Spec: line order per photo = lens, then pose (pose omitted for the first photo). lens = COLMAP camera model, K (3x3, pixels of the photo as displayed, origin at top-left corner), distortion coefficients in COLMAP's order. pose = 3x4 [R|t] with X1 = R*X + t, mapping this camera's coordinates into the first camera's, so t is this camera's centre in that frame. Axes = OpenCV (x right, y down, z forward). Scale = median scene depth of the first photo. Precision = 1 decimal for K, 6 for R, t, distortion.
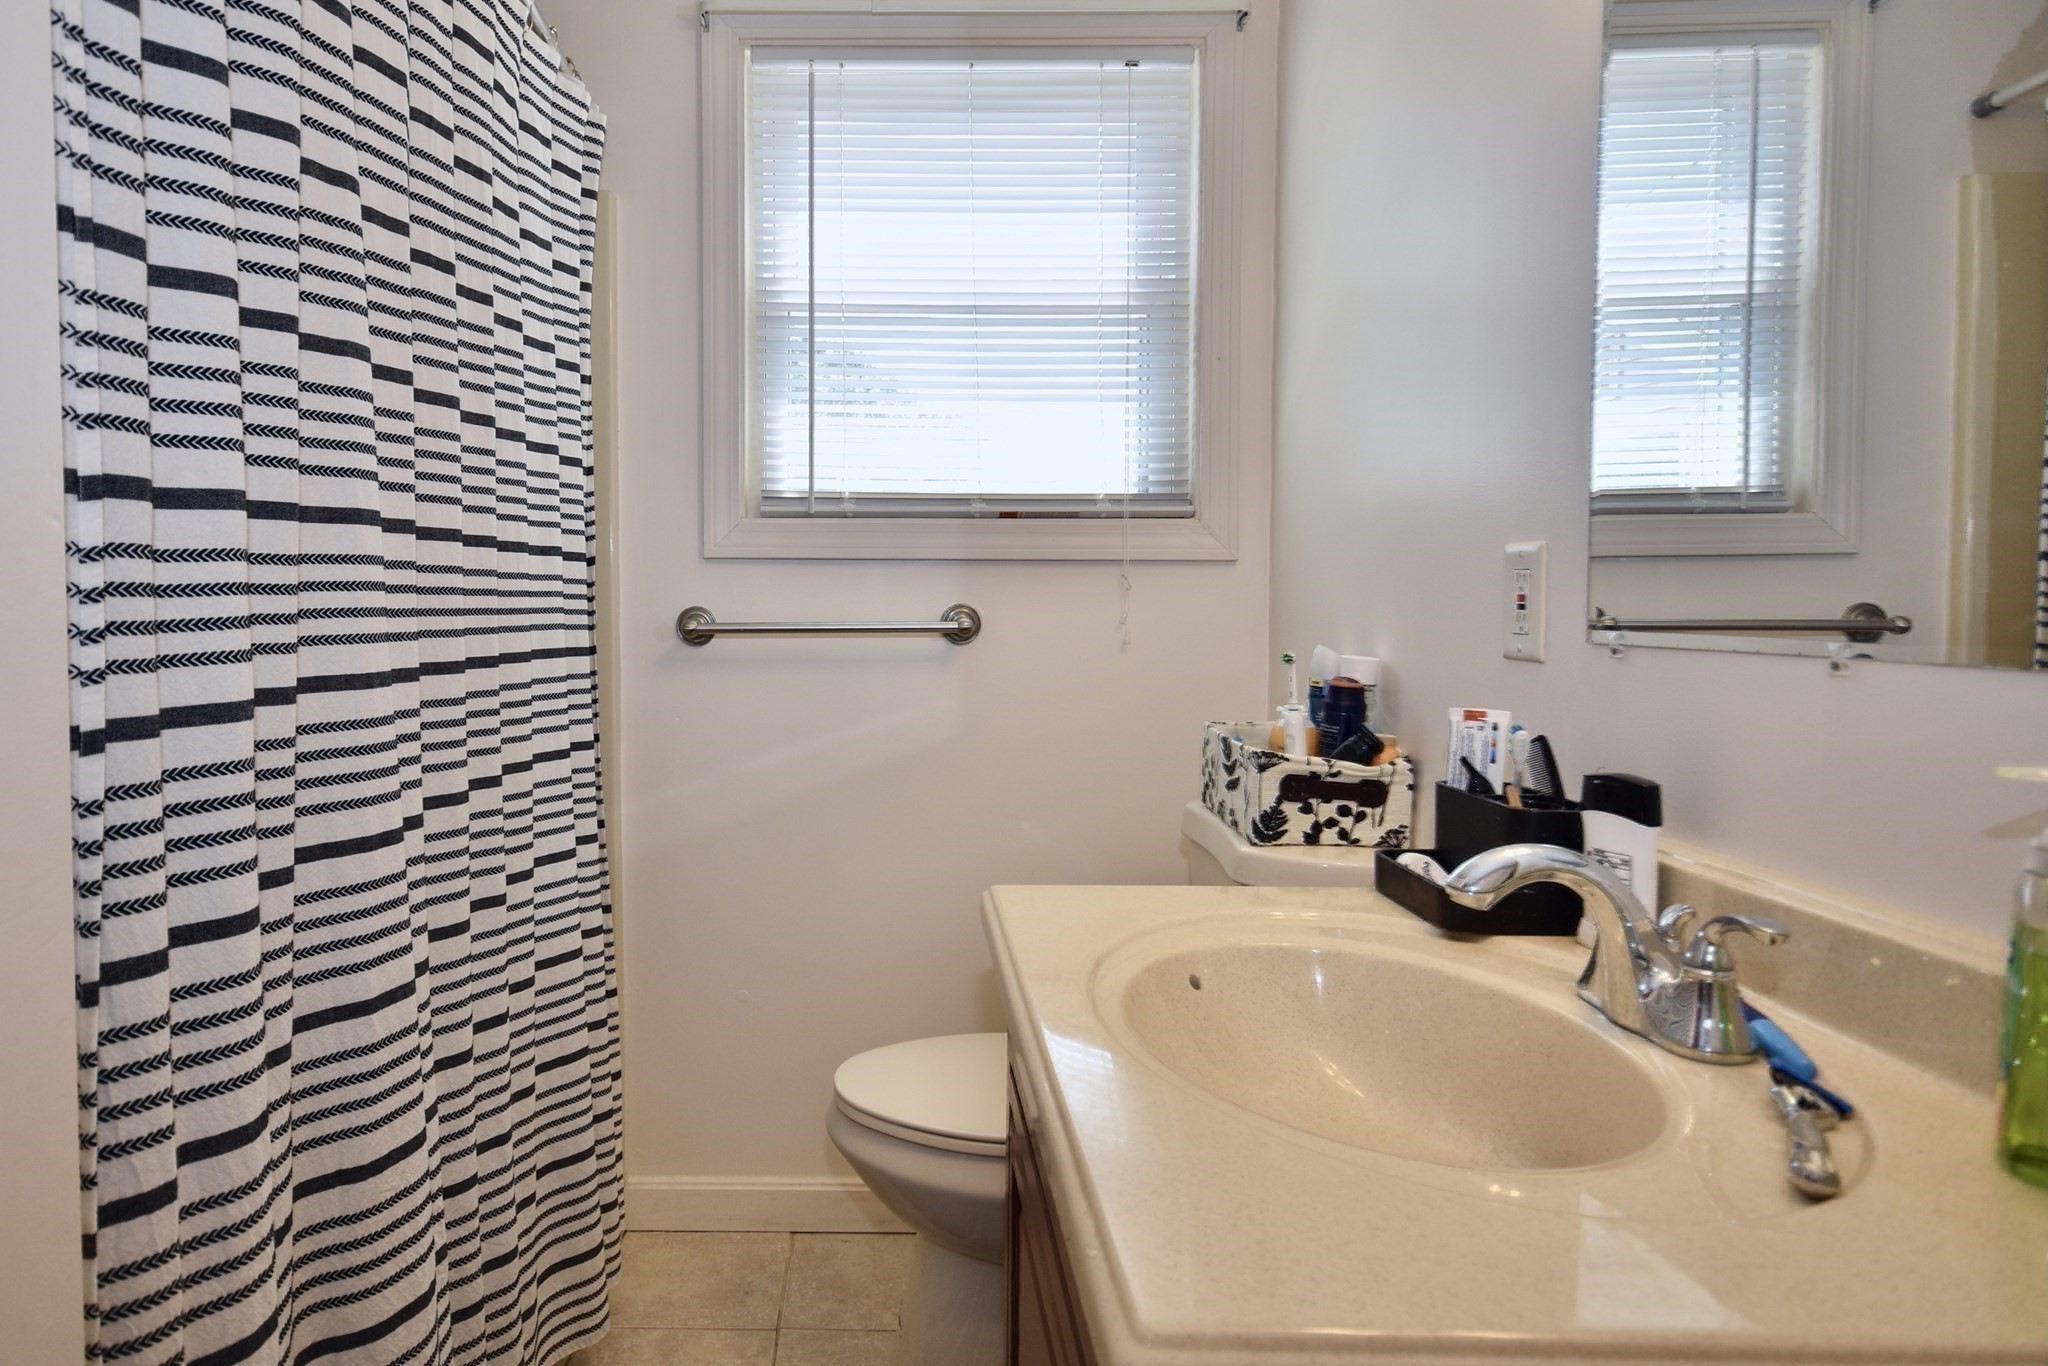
lens RADIAL K [[1300.3, 0, 1023.9], [0, 1300.3, 628.9], [0, 0, 1]] dist [0.020607, -0.000411]
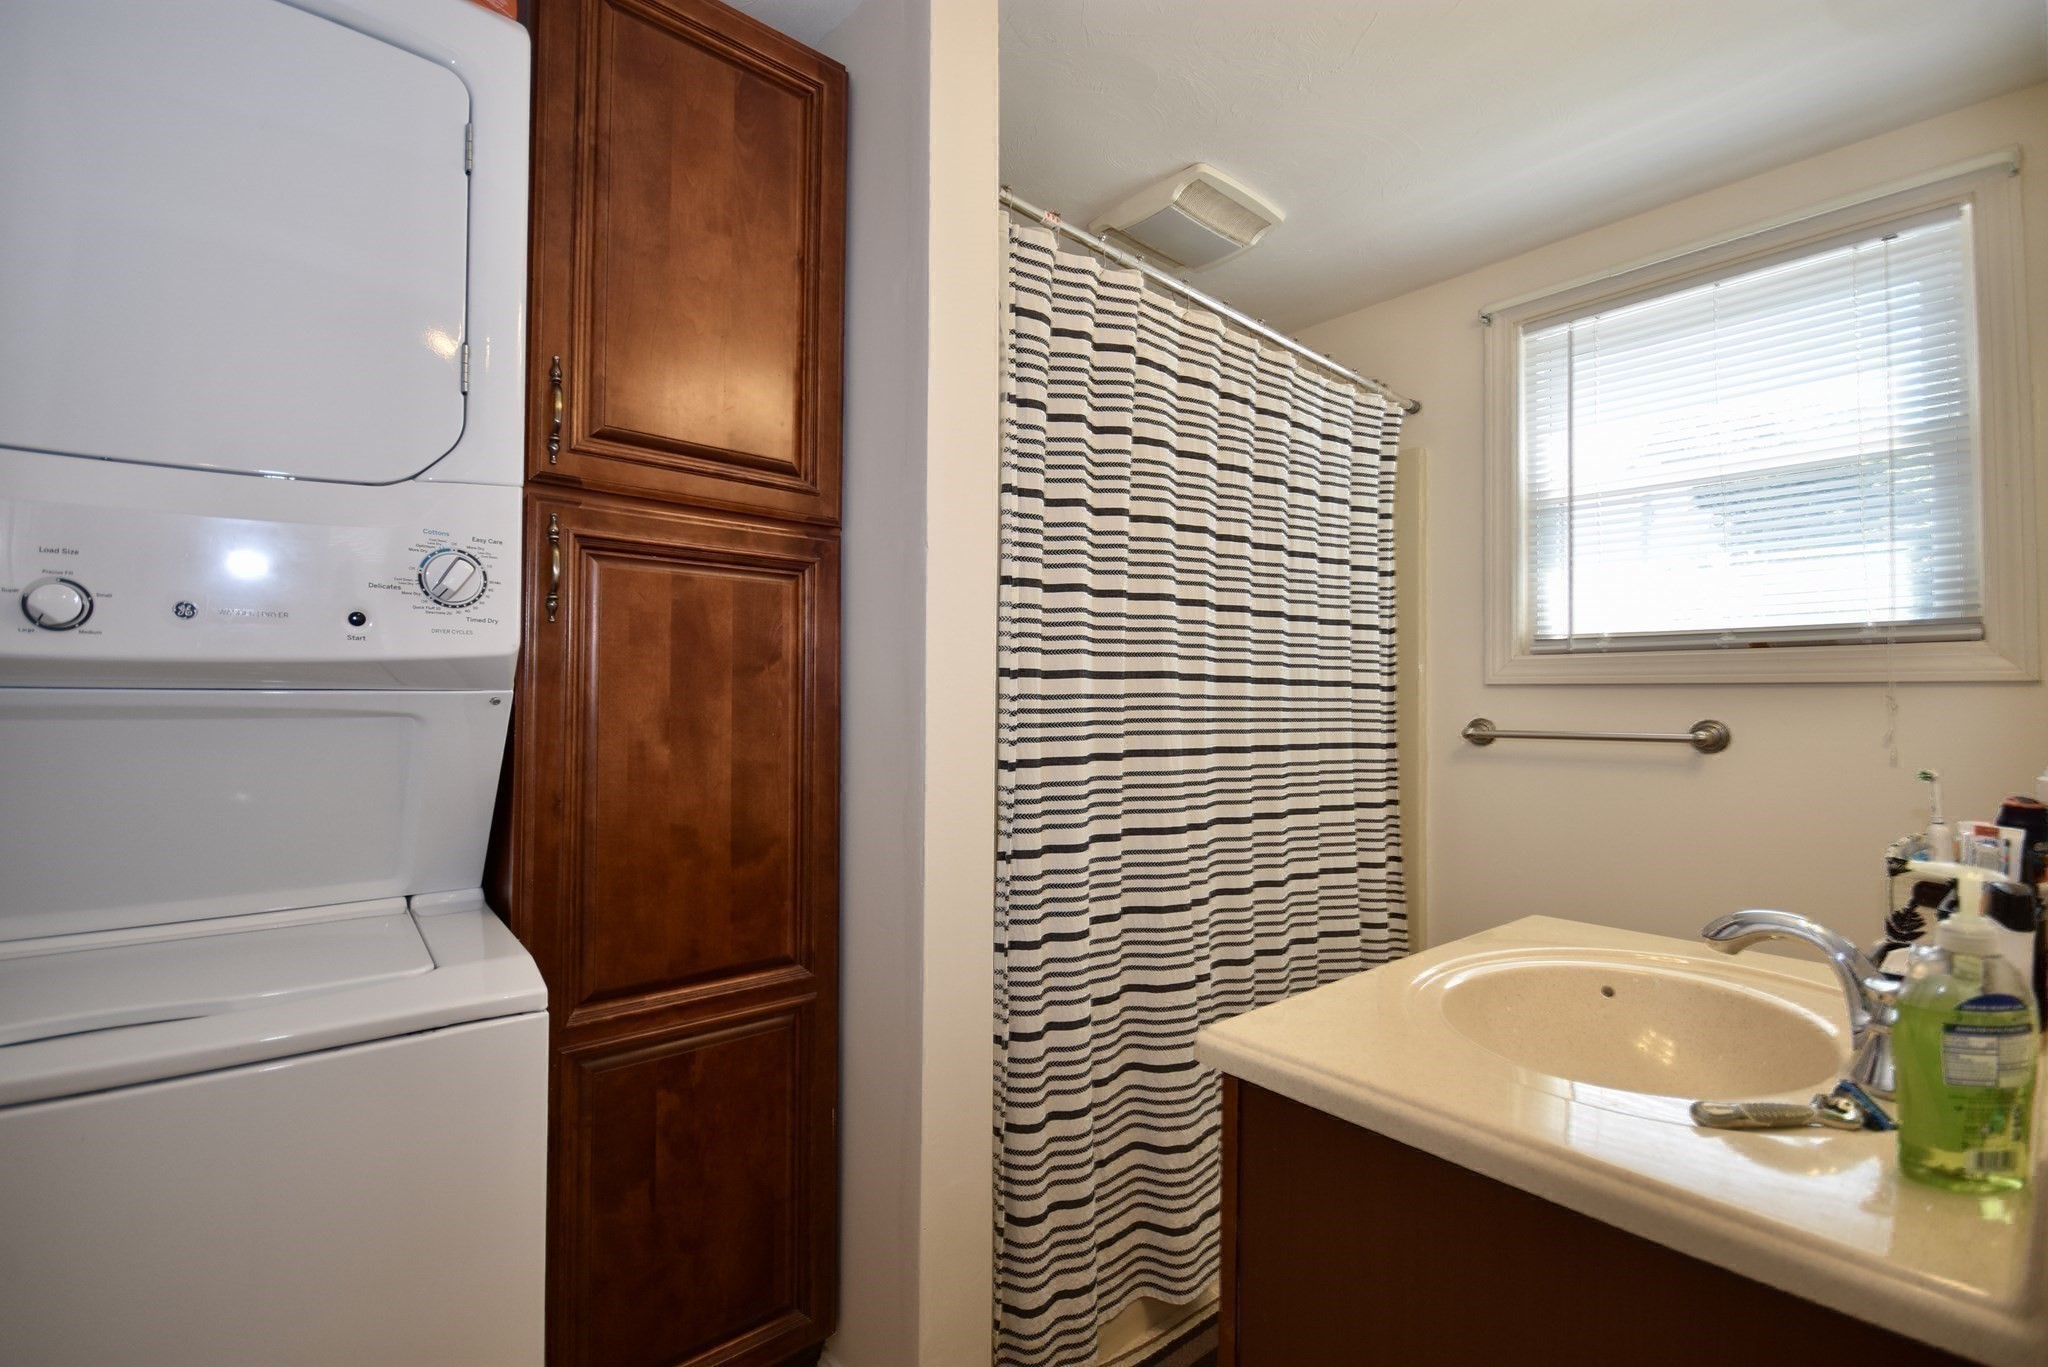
lens RADIAL K [[948.2, 0, 1009.9], [0, 948.2, 660.4], [0, 0, 1]] dist [-0.002015, -0.001528]
pose [[0.651715, -0.029708, -0.757882, 0.198720], [-0.025885, 0.997779, -0.061371, -0.003525], [0.758022, 0.059615, 0.649499, -0.074004]]
